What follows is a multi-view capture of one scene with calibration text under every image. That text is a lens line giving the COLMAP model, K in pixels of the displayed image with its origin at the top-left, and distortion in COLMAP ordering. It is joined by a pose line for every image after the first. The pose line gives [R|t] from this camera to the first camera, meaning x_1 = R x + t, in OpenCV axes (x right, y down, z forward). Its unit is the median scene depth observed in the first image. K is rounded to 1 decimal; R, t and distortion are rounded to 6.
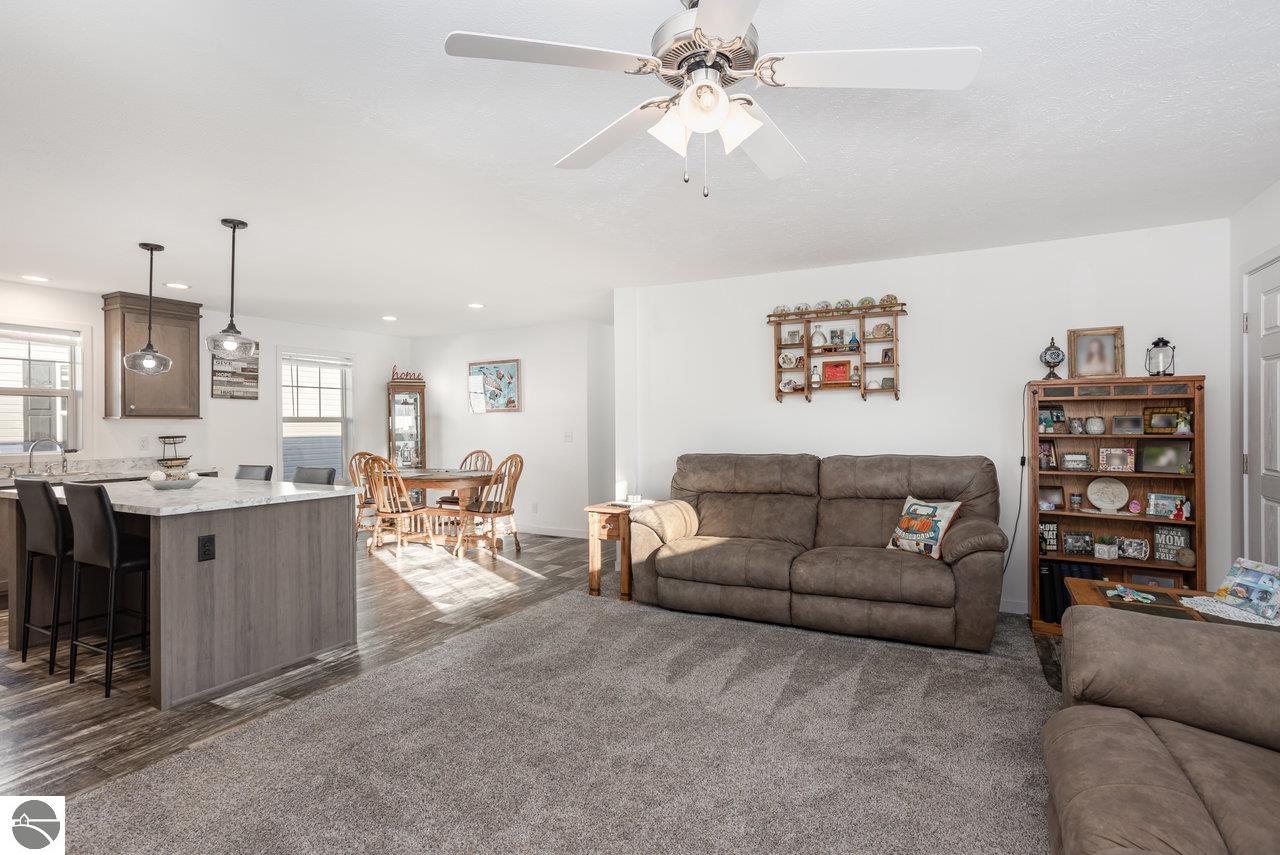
lens RADIAL K [[619.9, 0, 632.6], [0, 619.9, 421.1], [0, 0, 1]] dist [-0.051823, 0.027552]
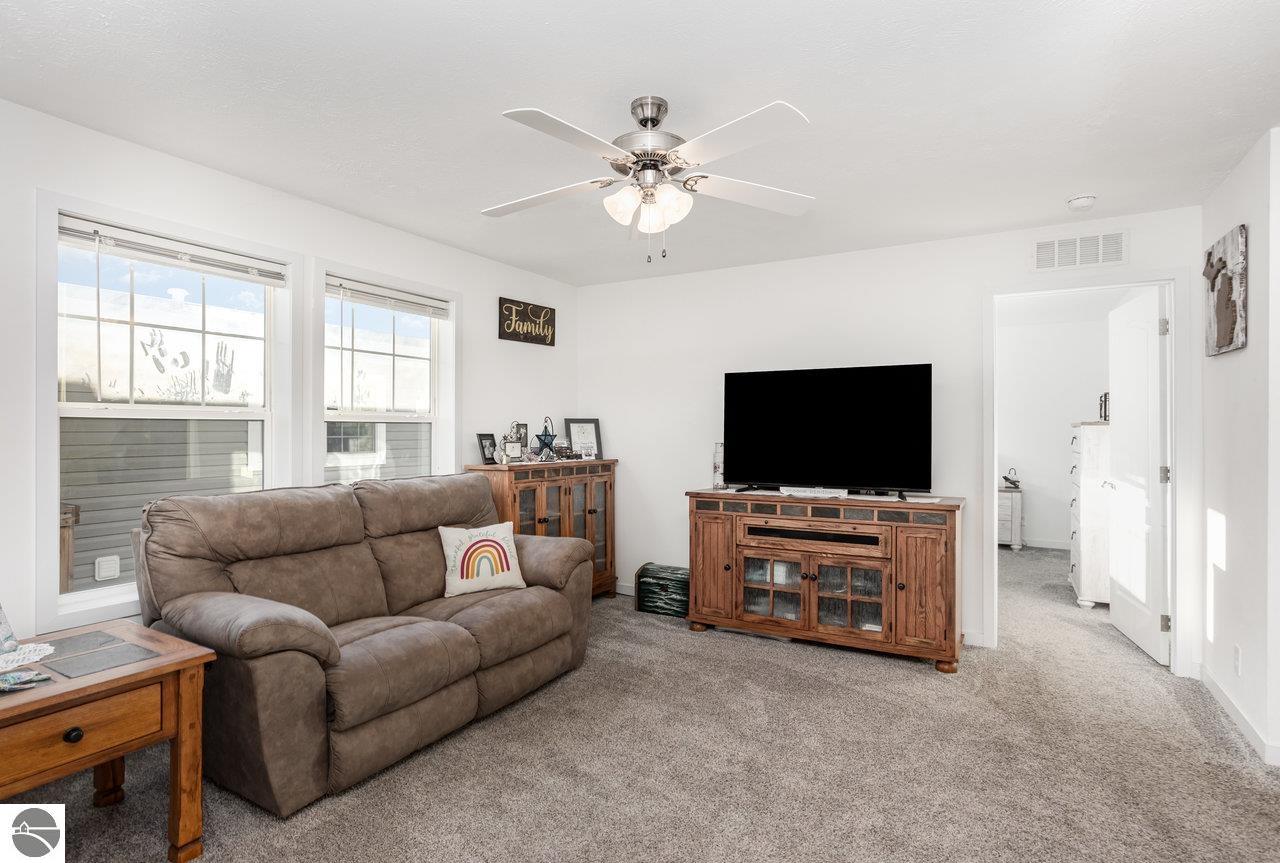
lens RADIAL K [[660.5, 0, 640.0], [0, 660.5, 431.5], [0, 0, 1]] dist [-0.061783, 0.050141]
pose [[-0.999830, 0.005035, 0.017746, 0.043566], [0.004949, 0.999976, -0.004896, 0.002851], [-0.017770, -0.004807, -0.999831, 0.872854]]
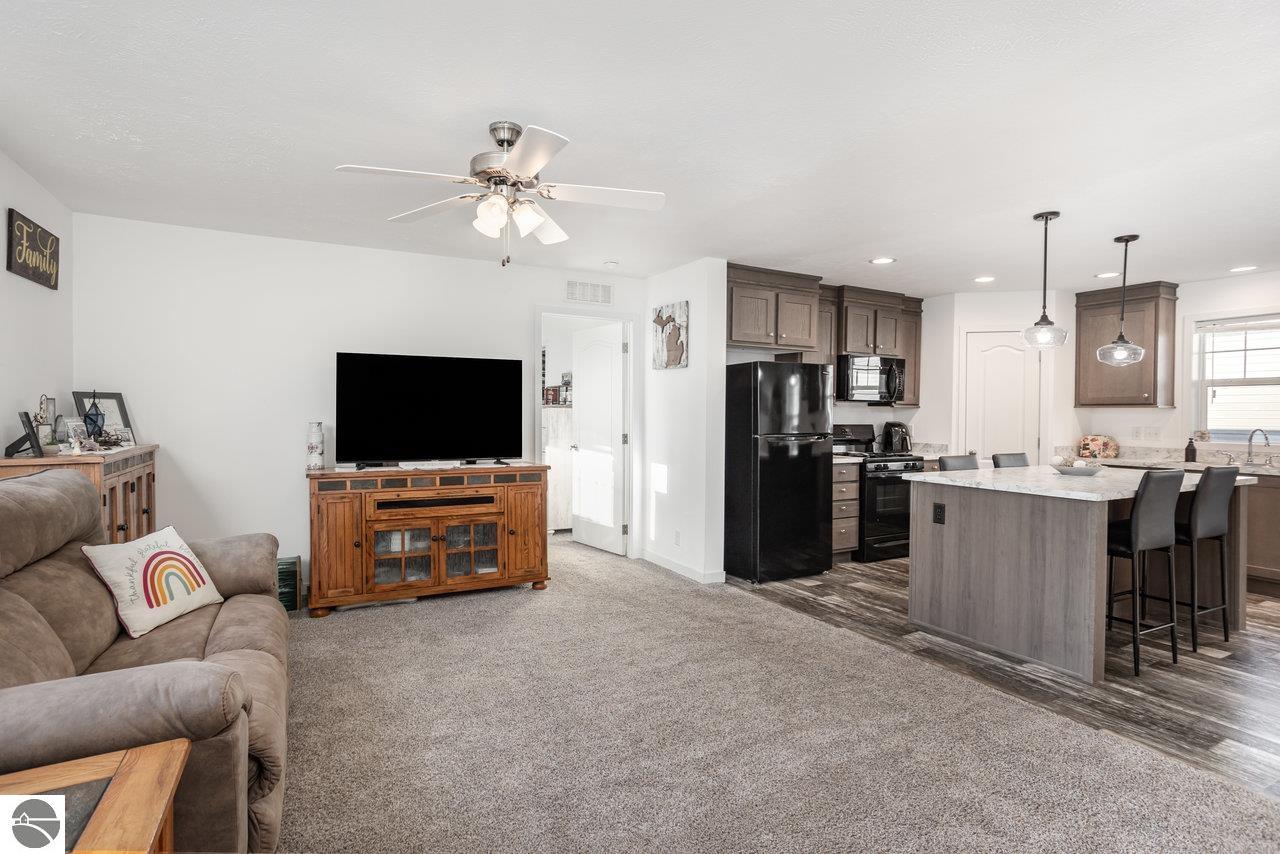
lens RADIAL K [[626.9, 0, 632.9], [0, 626.9, 422.0], [0, 0, 1]] dist [-0.044738, 0.031446]
pose [[-0.538074, 0.014200, -0.842778, 0.456109], [0.001614, 0.999874, 0.015817, 0.001372], [0.842896, 0.007150, -0.538029, 0.757638]]
